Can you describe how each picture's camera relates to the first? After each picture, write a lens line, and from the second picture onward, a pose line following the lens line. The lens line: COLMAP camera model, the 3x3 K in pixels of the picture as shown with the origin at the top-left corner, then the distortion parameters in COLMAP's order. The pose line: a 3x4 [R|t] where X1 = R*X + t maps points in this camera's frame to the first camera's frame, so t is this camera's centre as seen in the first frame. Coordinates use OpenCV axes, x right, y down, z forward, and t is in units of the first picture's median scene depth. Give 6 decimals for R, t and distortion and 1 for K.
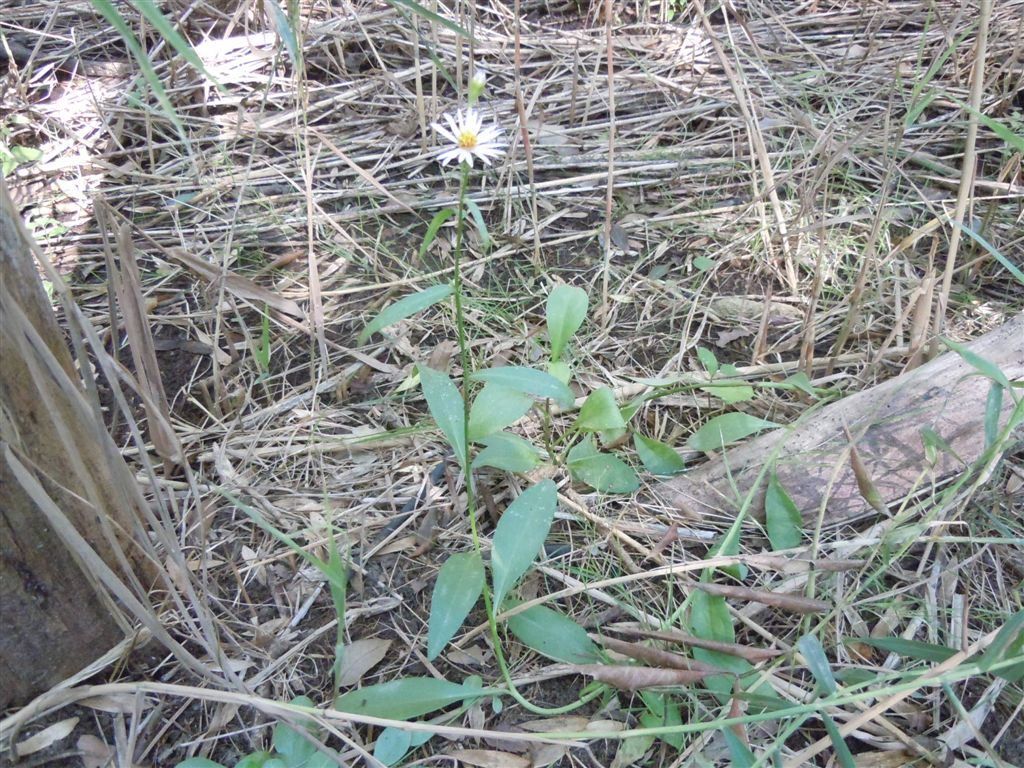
lens RADIAL K [[909.7, 0, 512.0], [0, 909.7, 384.0], [0, 0, 1]] dist [-0.004489, -0.001282]
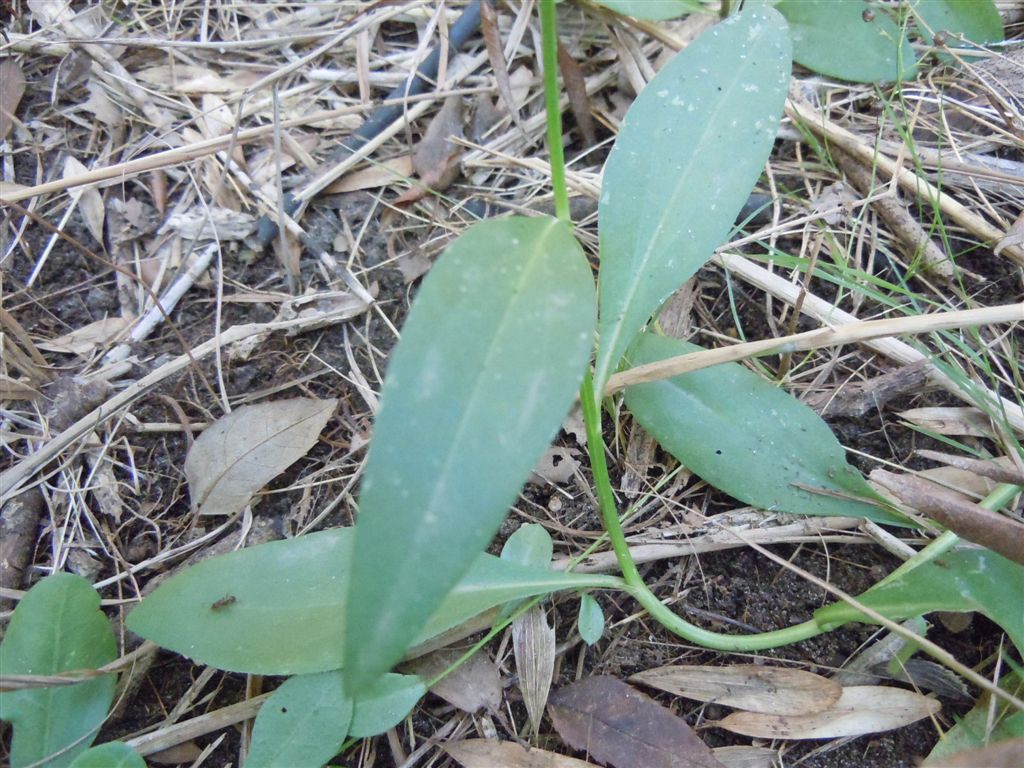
lens RADIAL K [[897.0, 0, 512.0], [0, 897.0, 384.0], [0, 0, 1]] dist [0.085932, -0.239369]
pose [[0.997297, 0.064200, -0.035734, -0.033946], [-0.045262, 0.919914, 0.389499, 0.098821], [0.057878, -0.386829, 0.920333, 0.568581]]
